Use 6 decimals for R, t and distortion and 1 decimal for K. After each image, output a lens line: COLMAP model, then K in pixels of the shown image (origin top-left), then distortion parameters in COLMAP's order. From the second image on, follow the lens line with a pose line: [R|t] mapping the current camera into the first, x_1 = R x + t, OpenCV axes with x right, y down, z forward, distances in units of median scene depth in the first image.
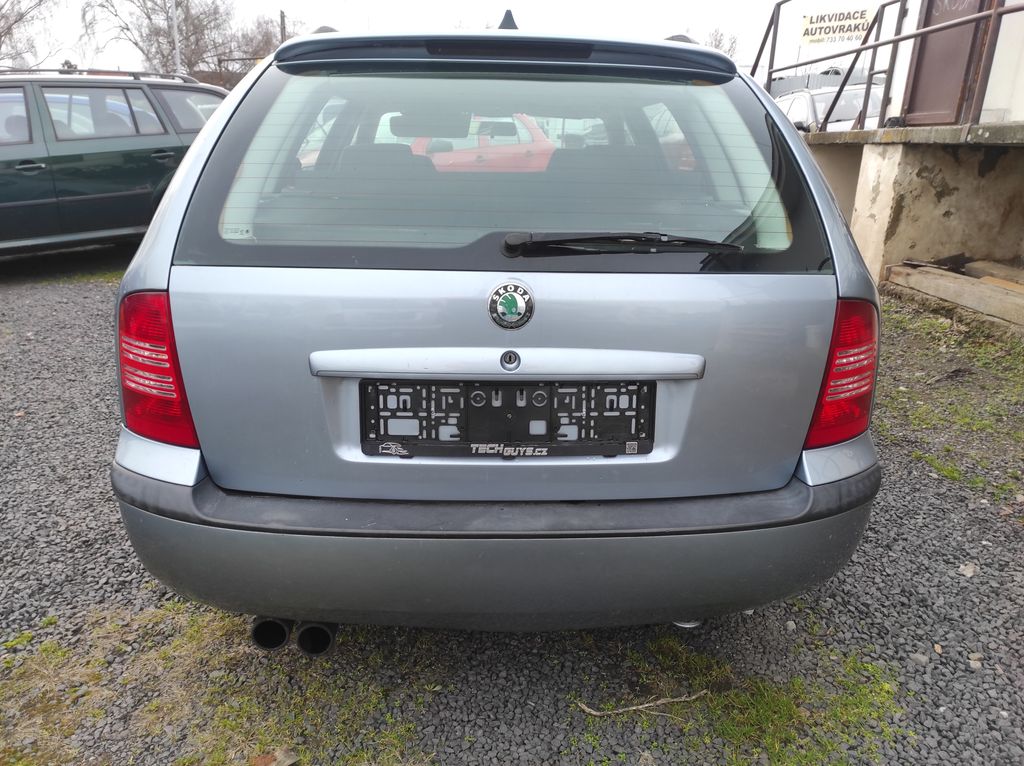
lens RADIAL K [[722.3, 0, 506.6], [0, 722.3, 387.1], [0, 0, 1]] dist [0.004345, -0.004464]
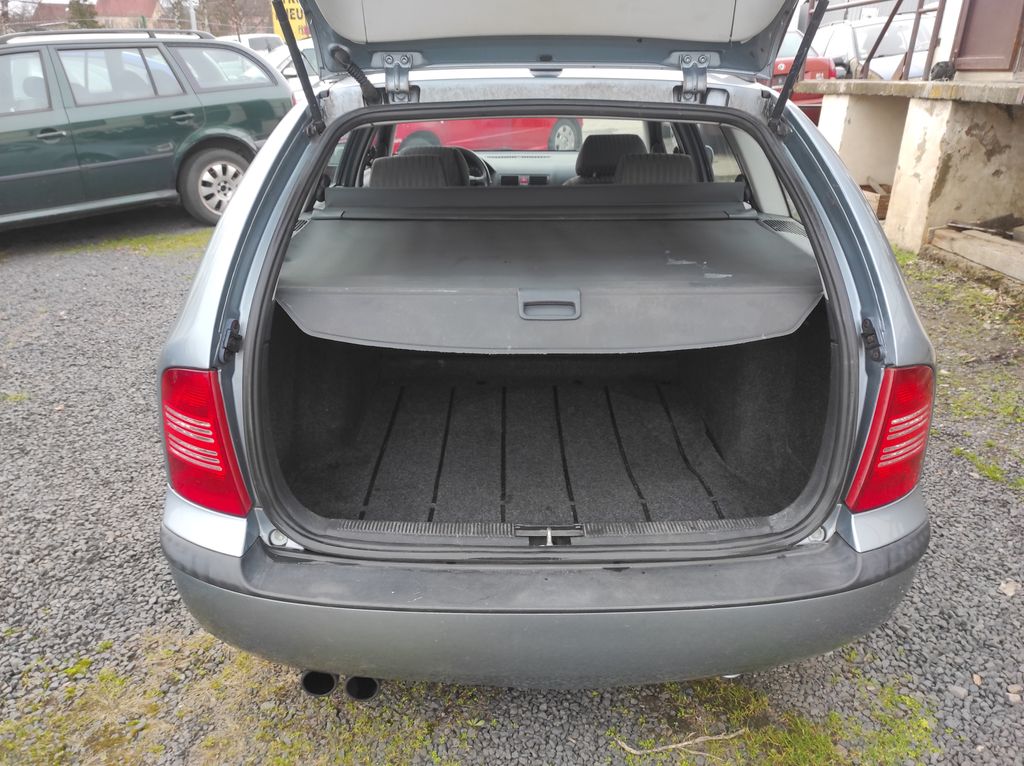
lens RADIAL K [[722.3, 0, 506.6], [0, 722.3, 387.1], [0, 0, 1]] dist [0.004345, -0.004464]
pose [[0.999444, -0.005948, -0.032819, -0.018893], [0.008777, 0.996194, 0.086720, -0.129545], [0.032179, -0.086960, 0.995692, 0.015825]]
